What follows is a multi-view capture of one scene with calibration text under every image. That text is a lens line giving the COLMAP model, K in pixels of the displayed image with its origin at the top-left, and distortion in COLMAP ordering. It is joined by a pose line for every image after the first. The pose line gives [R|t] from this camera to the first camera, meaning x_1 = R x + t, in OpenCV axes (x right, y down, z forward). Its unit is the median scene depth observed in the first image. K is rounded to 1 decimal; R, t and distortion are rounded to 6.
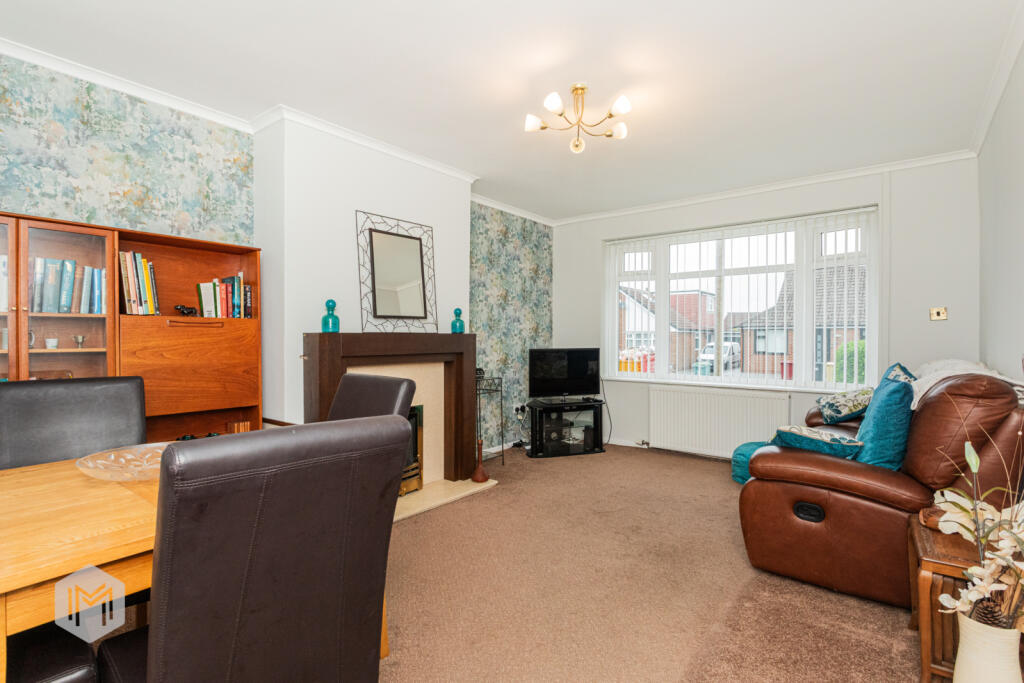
lens RADIAL K [[492.6, 0, 510.3], [0, 492.6, 339.0], [0, 0, 1]] dist [-0.011214, 0.000678]
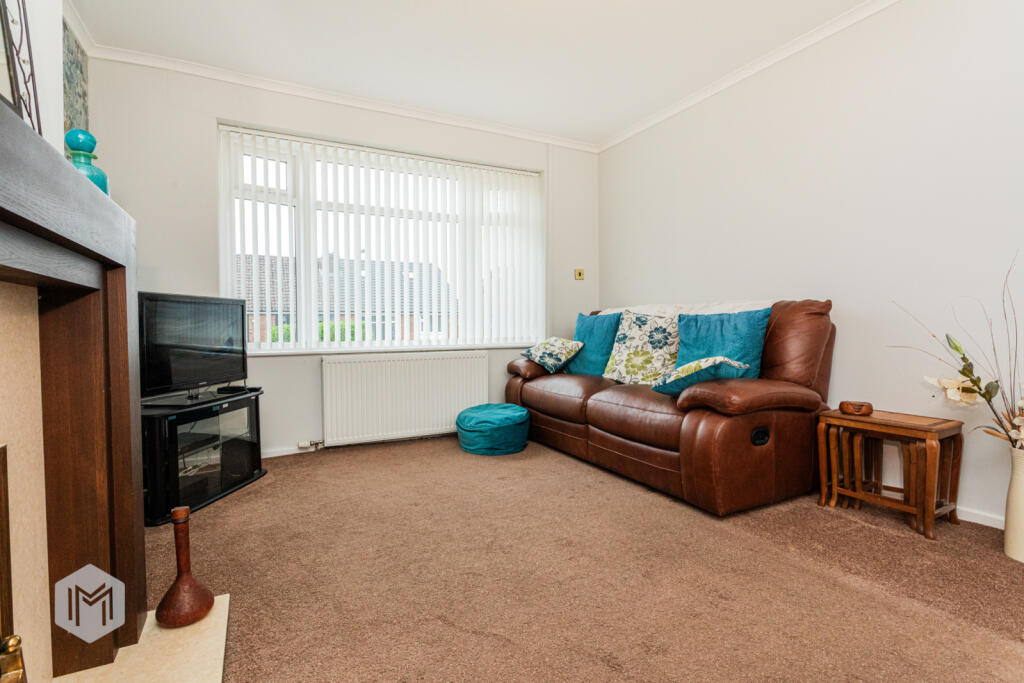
lens RADIAL K [[492.6, 0, 513.6], [0, 492.6, 338.8], [0, 0, 1]] dist [-0.011214, 0.000678]
pose [[0.400451, -0.032528, 0.915741, -0.276855], [0.013822, 0.999470, 0.029458, 0.061696], [-0.916214, 0.000861, 0.400688, 0.571849]]
